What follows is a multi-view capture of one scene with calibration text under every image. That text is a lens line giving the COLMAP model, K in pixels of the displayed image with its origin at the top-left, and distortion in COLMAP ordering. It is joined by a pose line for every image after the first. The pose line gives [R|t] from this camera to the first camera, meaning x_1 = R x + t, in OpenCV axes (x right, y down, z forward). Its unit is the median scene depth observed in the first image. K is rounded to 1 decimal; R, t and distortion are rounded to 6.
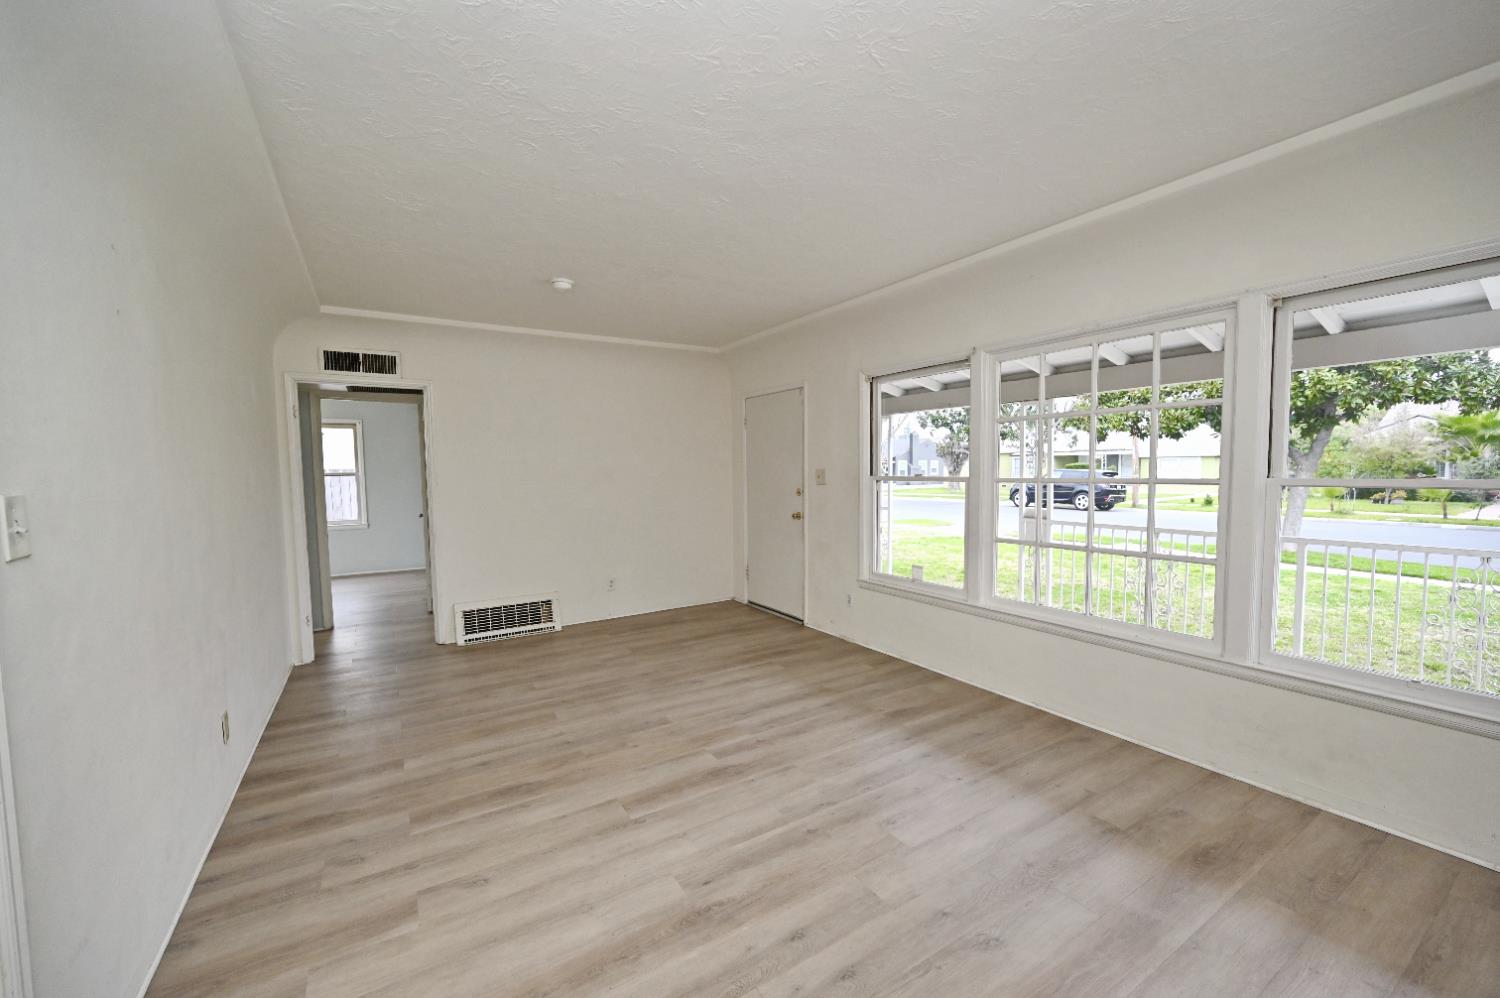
lens RADIAL K [[588.9, 0, 761.8], [0, 588.9, 504.4], [0, 0, 1]] dist [-0.001872, 0.000598]
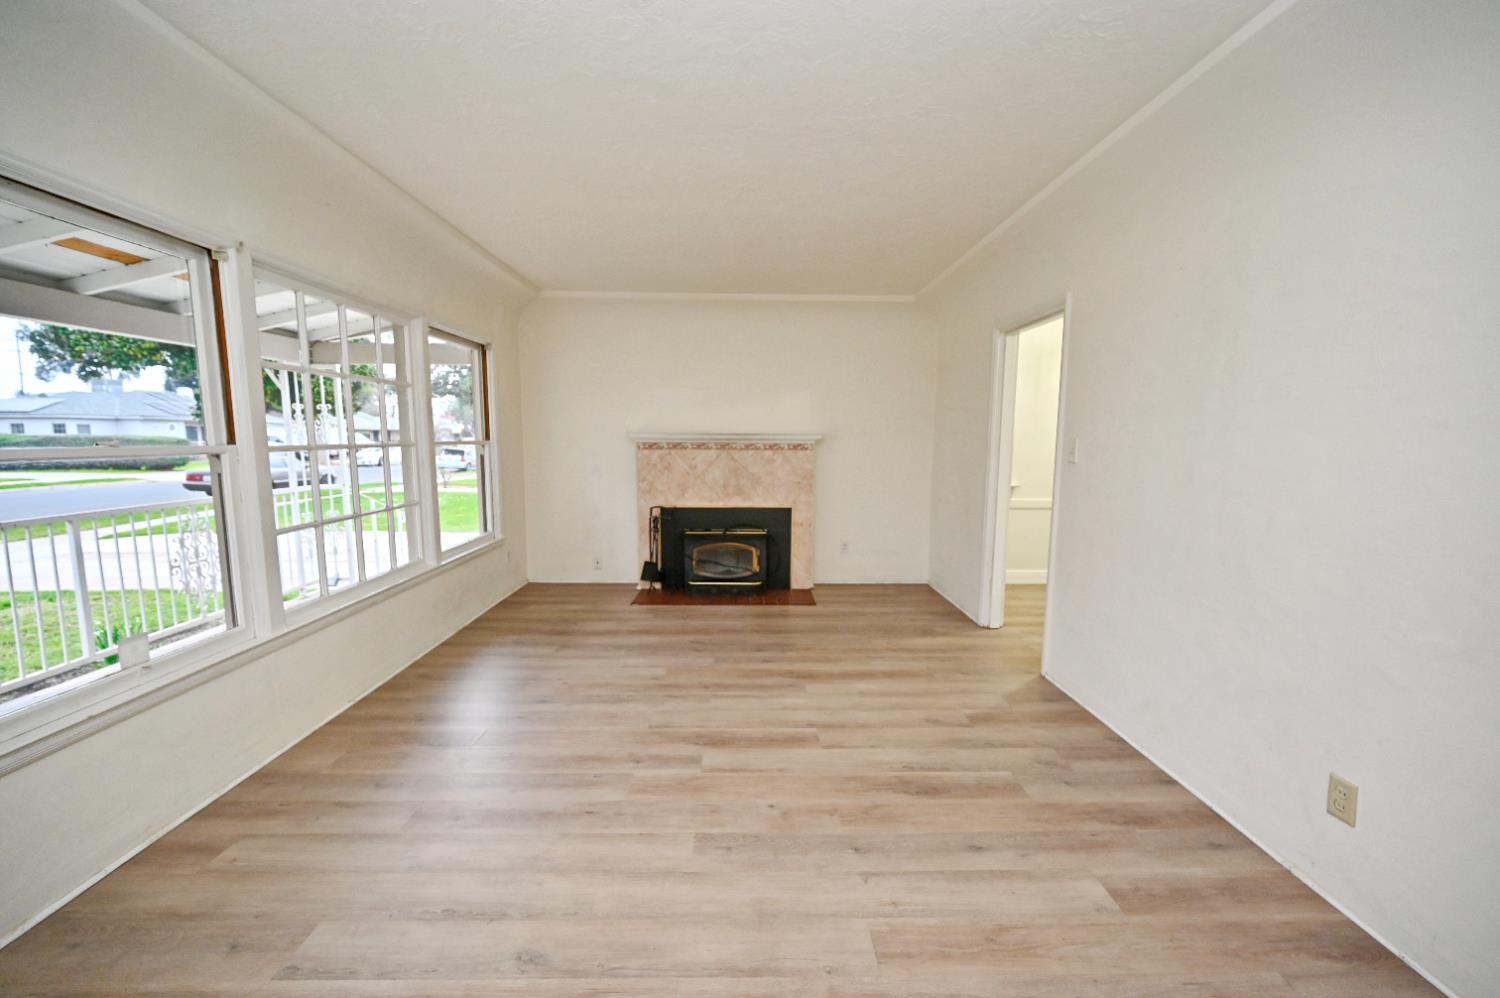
lens RADIAL K [[588.9, 0, 750.9], [0, 588.9, 495.1], [0, 0, 1]] dist [-0.001872, 0.000598]
pose [[-0.846013, -0.044094, 0.531335, -0.576945], [0.039762, 0.988581, 0.145350, -0.081268], [-0.531677, 0.144094, -0.834600, 1.602336]]
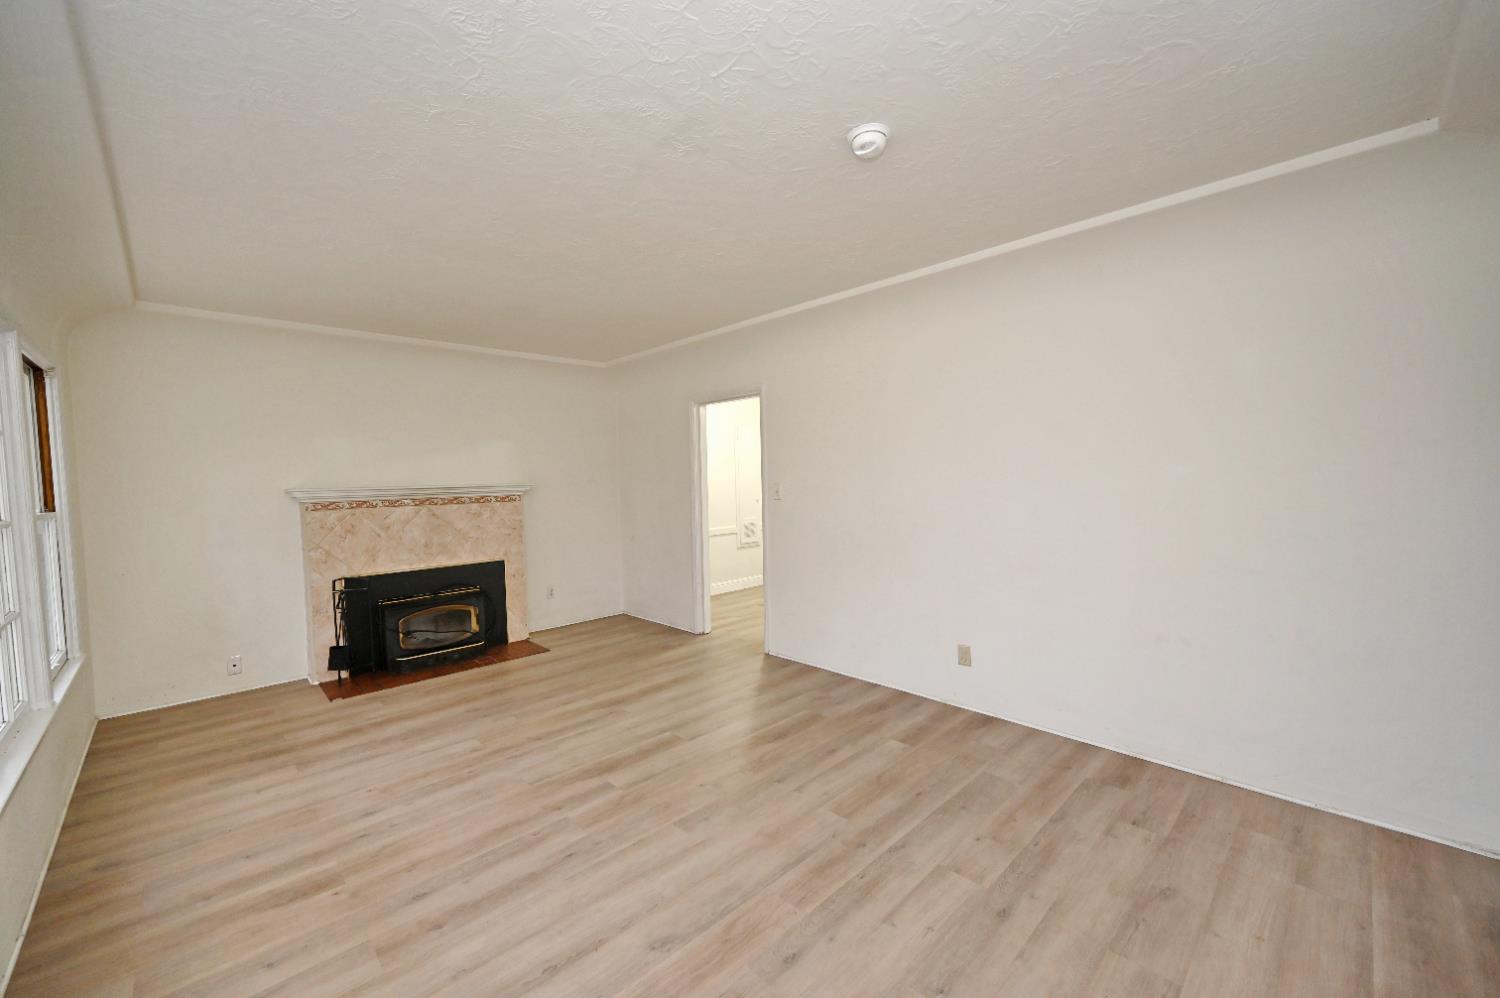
lens RADIAL K [[588.9, 0, 757.0], [0, 588.9, 496.2], [0, 0, 1]] dist [-0.001872, 0.000598]
pose [[-0.980619, 0.043199, -0.191101, -0.147258], [0.024213, 0.994633, 0.100596, -0.129380], [0.194421, 0.094019, -0.976402, 1.907744]]
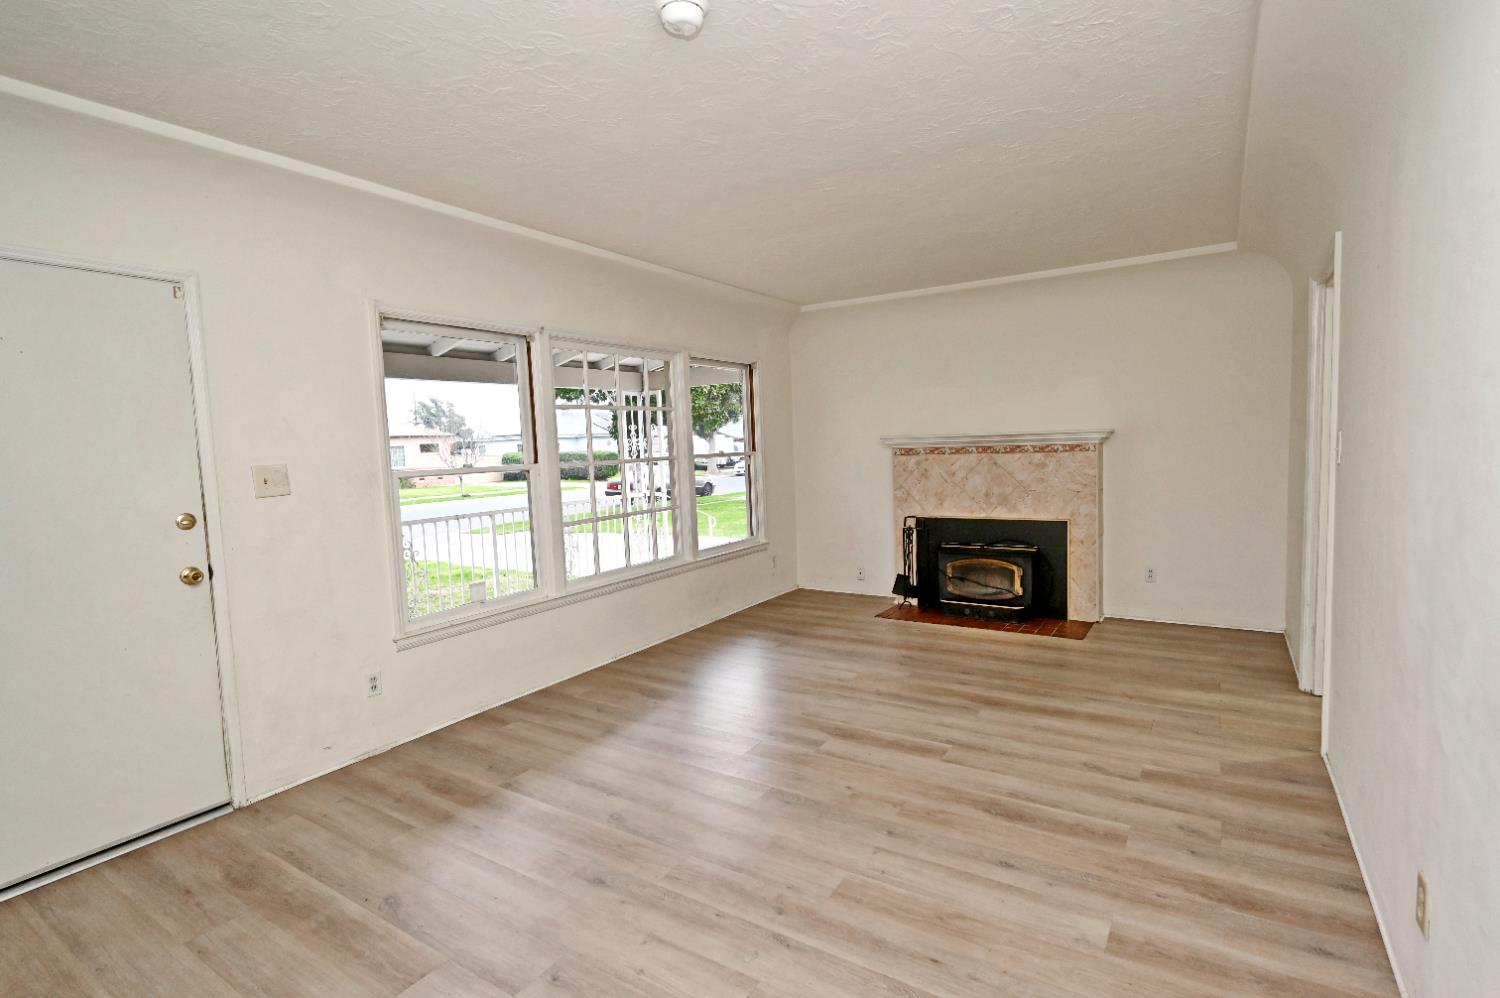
lens RADIAL K [[713.3, 0, 748.3], [0, 713.3, 493.1], [0, 0, 1]] dist [-0.001832, -0.000217]
pose [[-0.405168, -0.036214, 0.913525, -1.047621], [0.099965, 0.991469, 0.083641, -0.079849], [-0.908761, 0.125209, -0.398092, 1.488035]]
